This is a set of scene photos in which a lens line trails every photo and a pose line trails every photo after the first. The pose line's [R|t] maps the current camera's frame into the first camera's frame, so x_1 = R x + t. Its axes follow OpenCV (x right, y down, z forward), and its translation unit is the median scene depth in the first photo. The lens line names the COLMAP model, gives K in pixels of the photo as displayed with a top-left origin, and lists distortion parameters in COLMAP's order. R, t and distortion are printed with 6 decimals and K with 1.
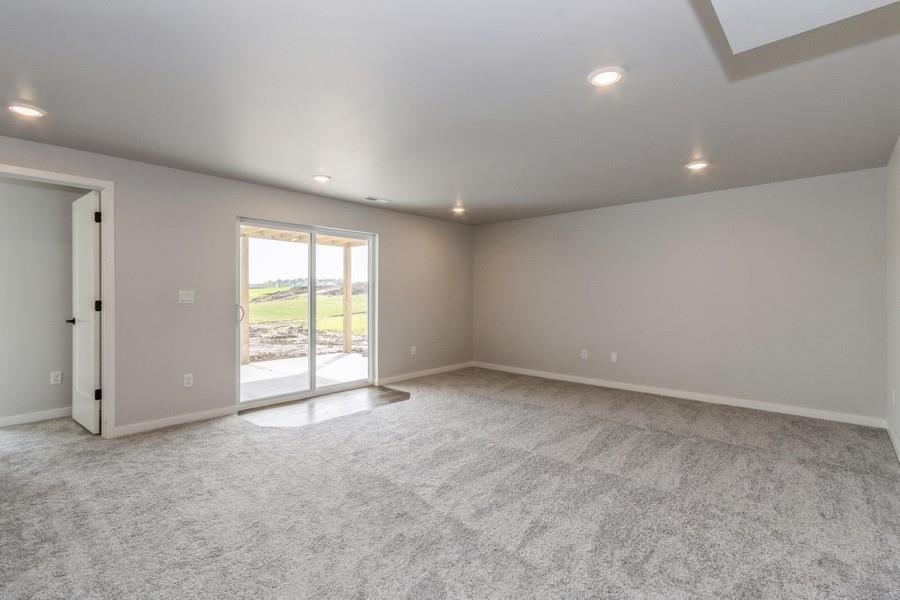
lens RADIAL K [[430.8, 0, 442.0], [0, 430.8, 293.7], [0, 0, 1]] dist [0.001326, -0.000516]
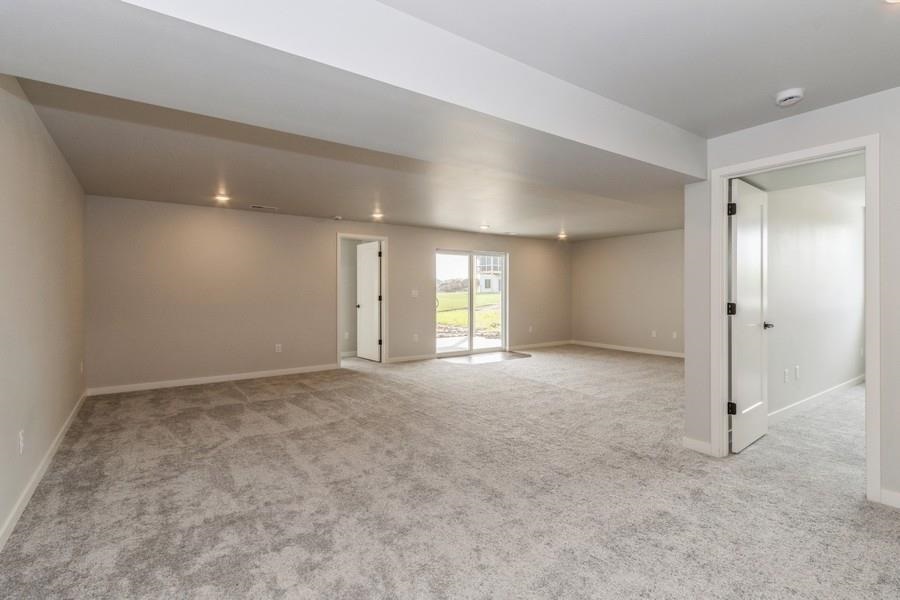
lens RADIAL K [[430.8, 0, 442.0], [0, 430.8, 293.7], [0, 0, 1]] dist [0.001326, -0.000516]
pose [[0.976248, -0.004073, -0.216619, -0.050458], [0.005458, 0.999968, 0.005797, -0.002072], [0.216588, -0.006842, 0.976239, -0.614431]]
